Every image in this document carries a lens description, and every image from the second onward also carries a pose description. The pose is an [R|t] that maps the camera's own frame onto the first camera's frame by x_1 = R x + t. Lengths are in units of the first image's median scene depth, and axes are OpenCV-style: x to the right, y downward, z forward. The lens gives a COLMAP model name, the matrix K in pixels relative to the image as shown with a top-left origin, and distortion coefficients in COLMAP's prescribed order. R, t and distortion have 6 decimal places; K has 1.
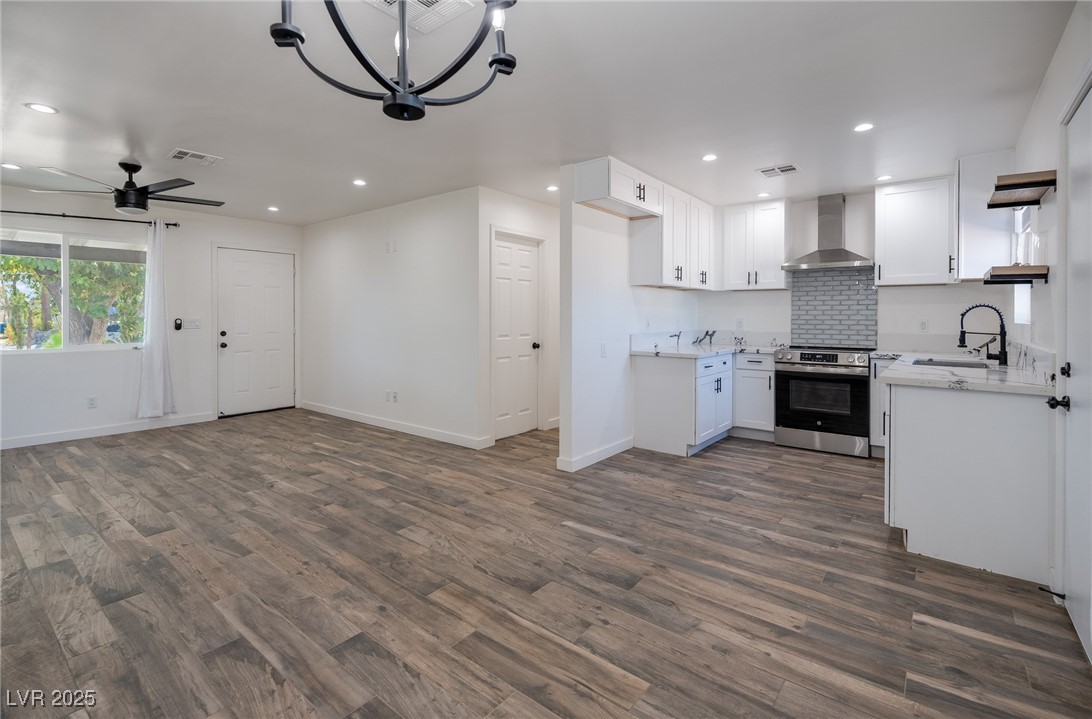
lens RADIAL K [[509.5, 0, 534.2], [0, 509.5, 320.4], [0, 0, 1]] dist [-0.003422, 0.000563]
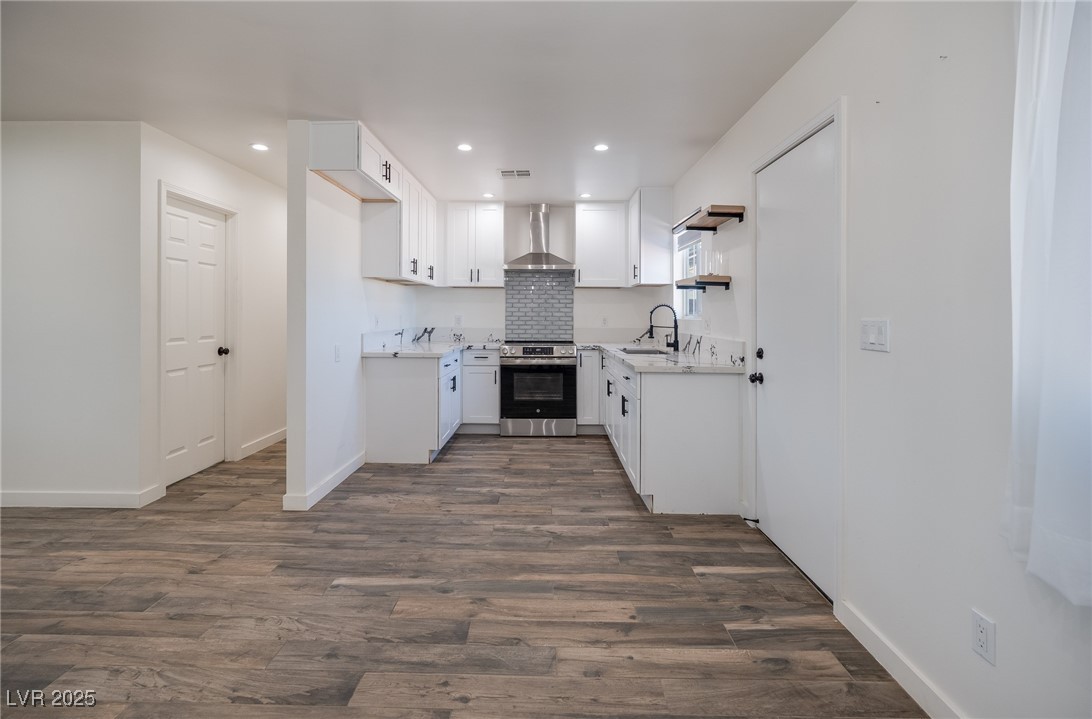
lens RADIAL K [[509.7, 0, 545.6], [0, 509.7, 313.9], [0, 0, 1]] dist [-0.004383, 0.000696]
pose [[0.780963, 0.001404, 0.624576, -0.146874], [0.001907, 0.999987, -0.004633, -0.002061], [-0.624575, 0.004809, 0.780950, 0.171970]]
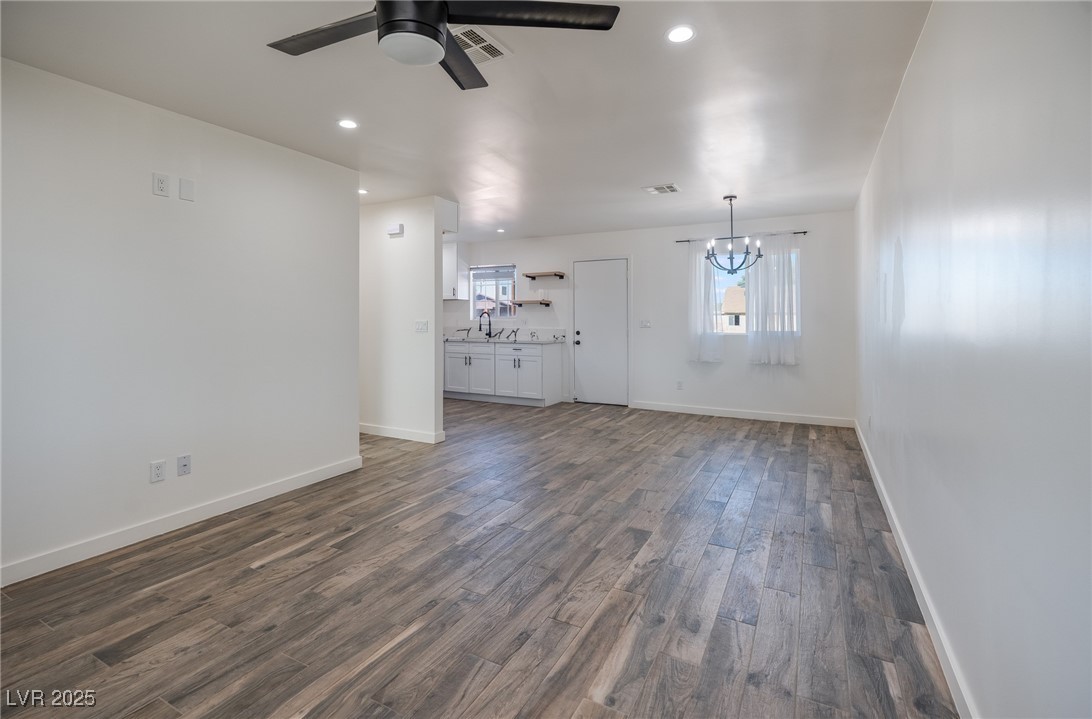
lens RADIAL K [[509.7, 0, 545.6], [0, 509.7, 313.9], [0, 0, 1]] dist [-0.004383, 0.000696]
pose [[-0.199855, 0.002135, 0.979823, -1.395689], [0.004497, 0.999989, -0.001262, -0.018523], [-0.979815, 0.004154, -0.199862, 1.135473]]
